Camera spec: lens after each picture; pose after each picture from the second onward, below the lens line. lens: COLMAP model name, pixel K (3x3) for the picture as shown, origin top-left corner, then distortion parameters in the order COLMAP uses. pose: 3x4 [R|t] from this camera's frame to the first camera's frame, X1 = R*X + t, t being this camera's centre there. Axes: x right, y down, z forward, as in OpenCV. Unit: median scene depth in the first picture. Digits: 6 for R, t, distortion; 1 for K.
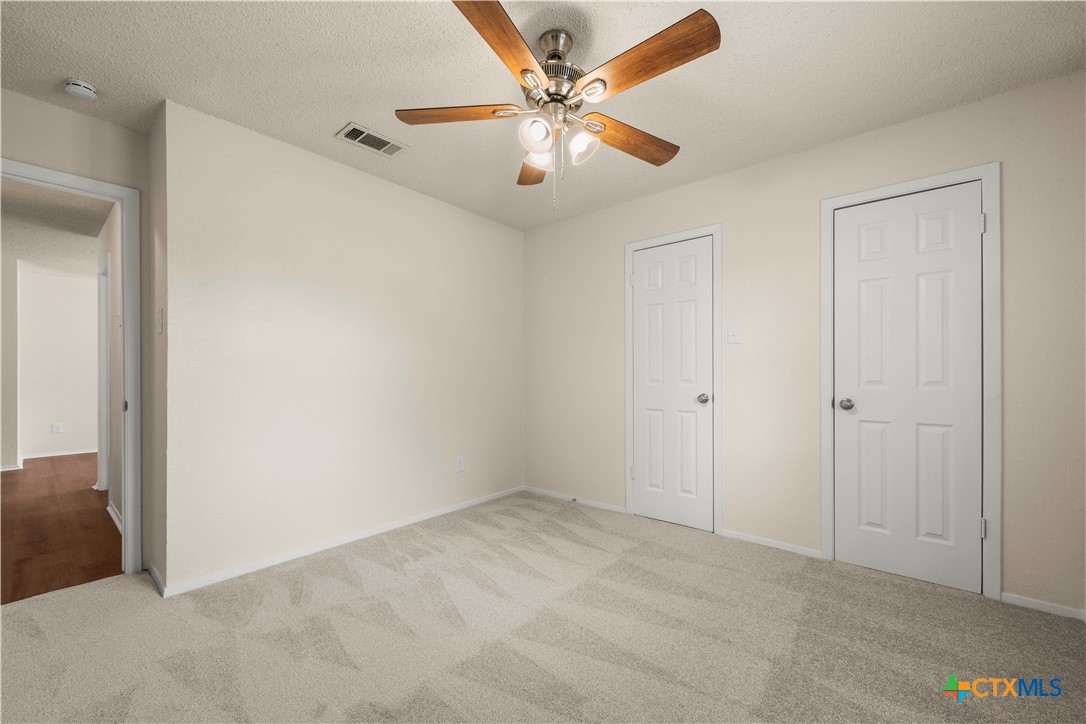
lens RADIAL K [[426.5, 0, 546.2], [0, 426.5, 365.1], [0, 0, 1]] dist [-0.001617, 0.000168]
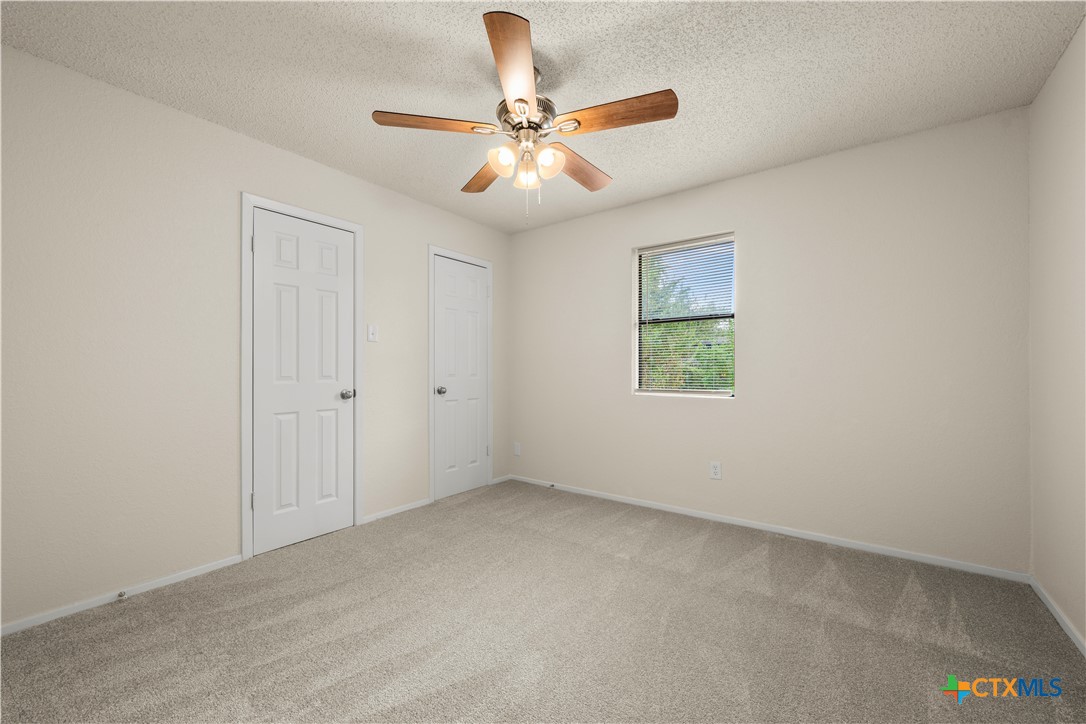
lens RADIAL K [[426.5, 0, 546.2], [0, 426.5, 365.1], [0, 0, 1]] dist [-0.001617, 0.000168]
pose [[-0.057249, 0.016643, 0.998221, -0.660455], [-0.017135, 0.999697, -0.017651, 0.020619], [-0.998213, -0.018115, -0.056946, 0.614196]]
